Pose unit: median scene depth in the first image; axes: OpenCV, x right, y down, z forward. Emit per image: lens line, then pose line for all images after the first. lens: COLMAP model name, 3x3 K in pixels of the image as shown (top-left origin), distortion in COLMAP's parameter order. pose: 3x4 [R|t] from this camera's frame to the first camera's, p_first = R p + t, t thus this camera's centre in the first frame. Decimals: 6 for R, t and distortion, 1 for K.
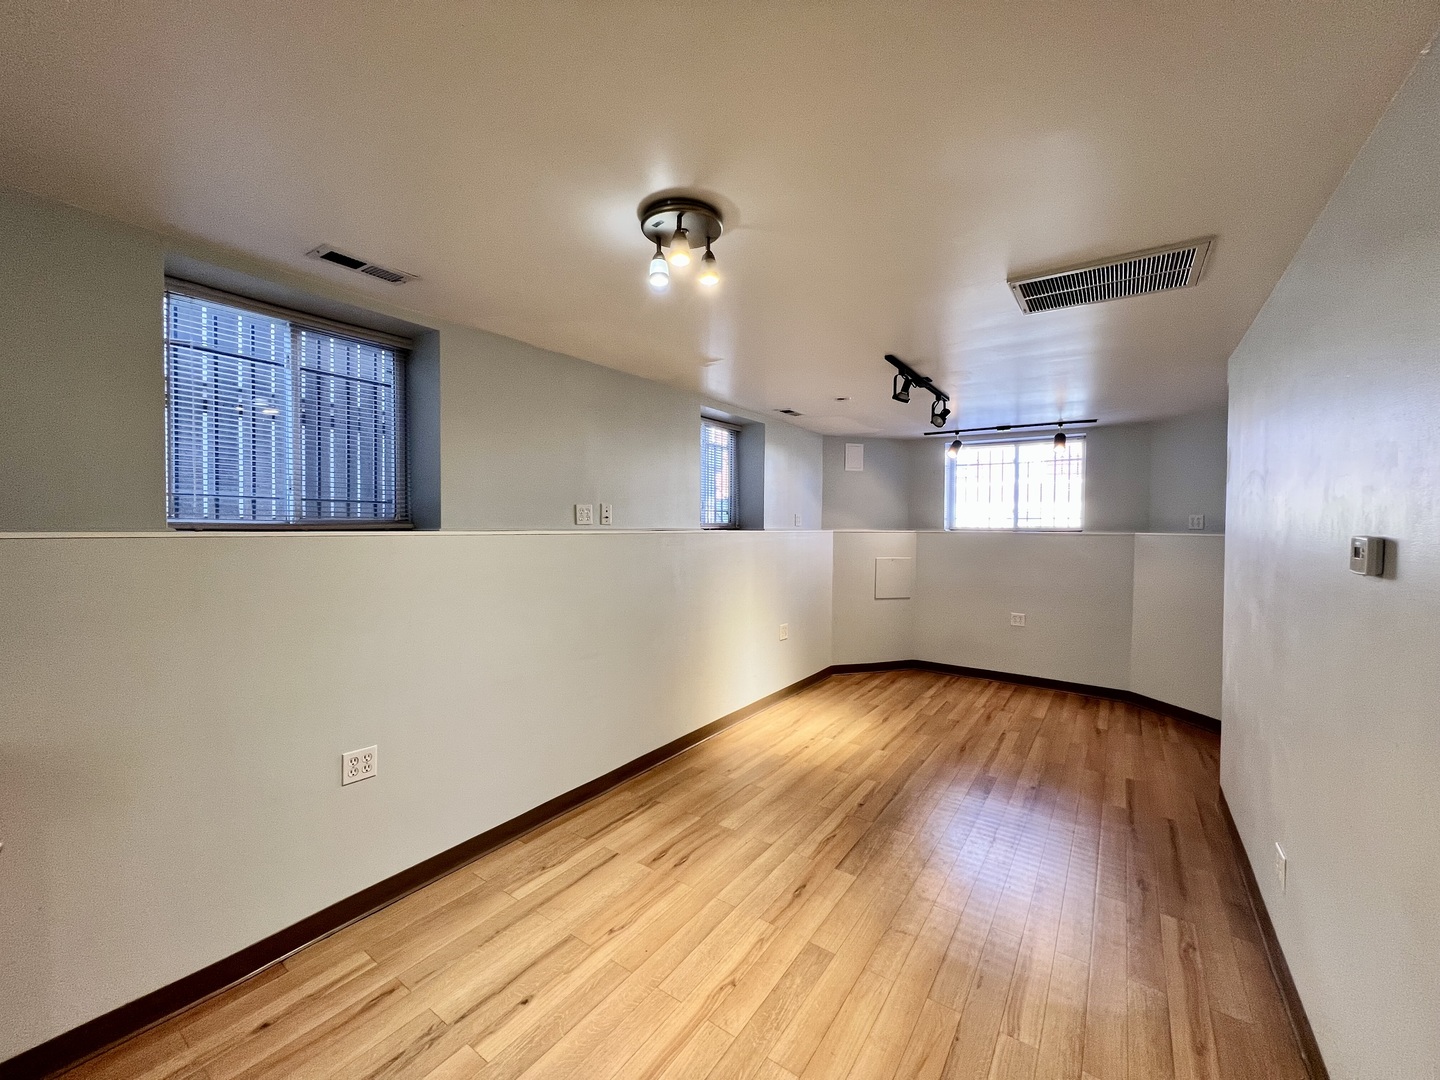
lens RADIAL K [[573.1, 0, 721.9], [0, 573.1, 536.7], [0, 0, 1]] dist [0.001209, -0.000445]
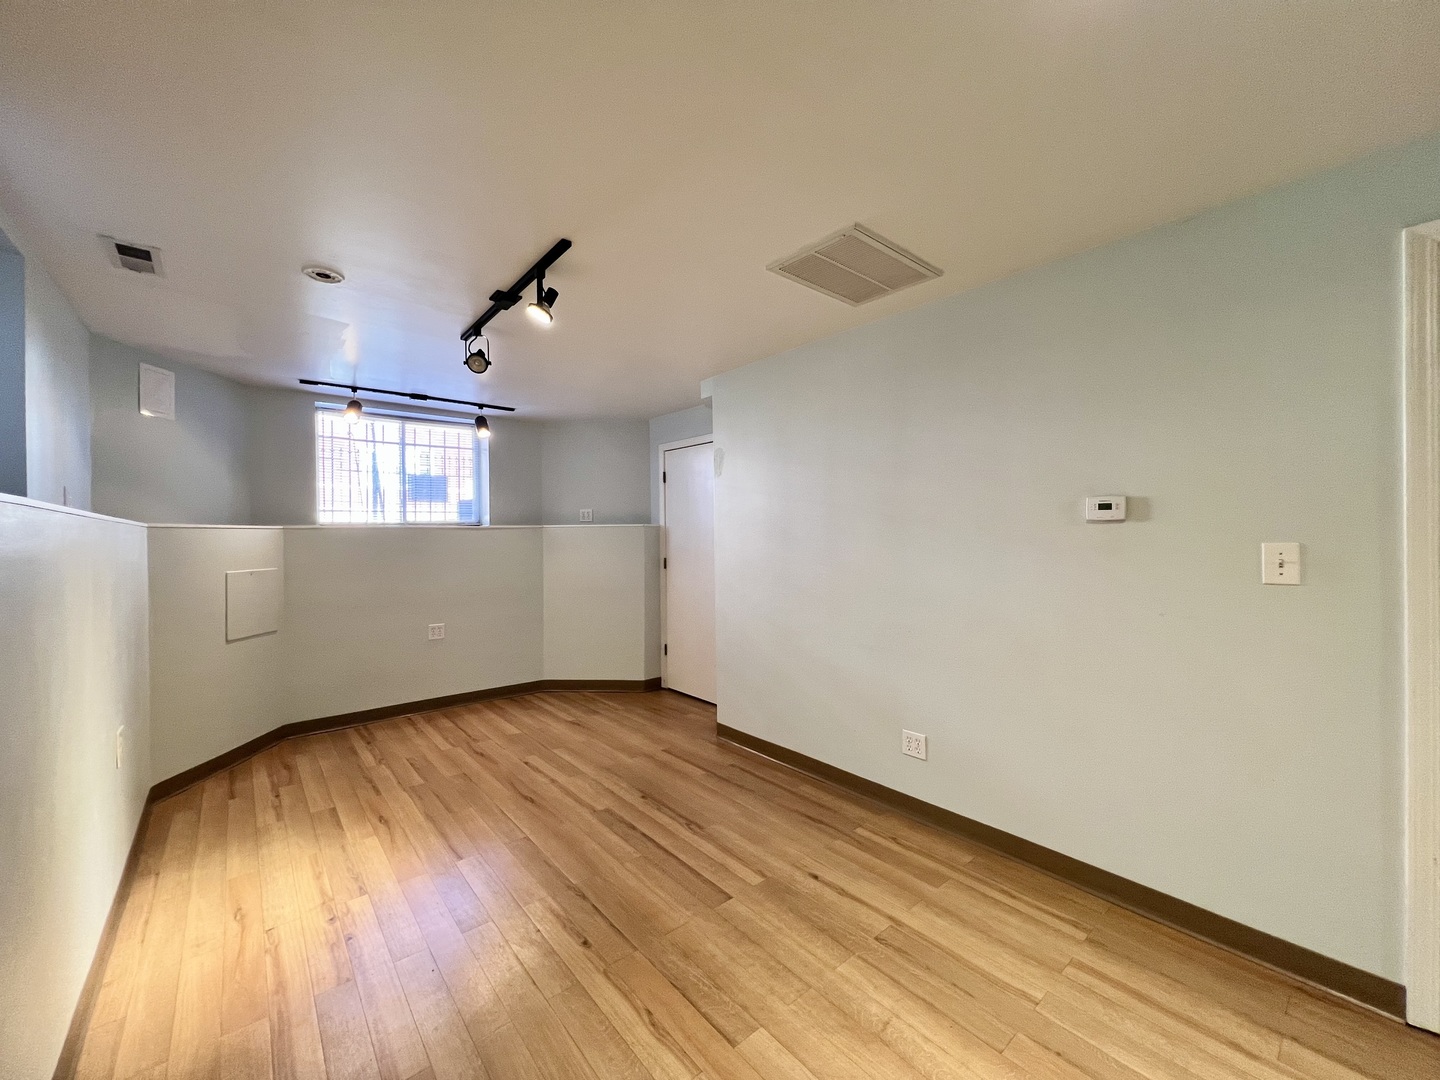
lens RADIAL K [[573.1, 0, 716.2], [0, 573.1, 529.3], [0, 0, 1]] dist [0.001209, -0.000445]
pose [[0.258373, -0.003507, 0.966039, -0.216615], [0.032568, 0.999457, -0.005082, 0.016758], [-0.965496, 0.032775, 0.258347, 0.462407]]
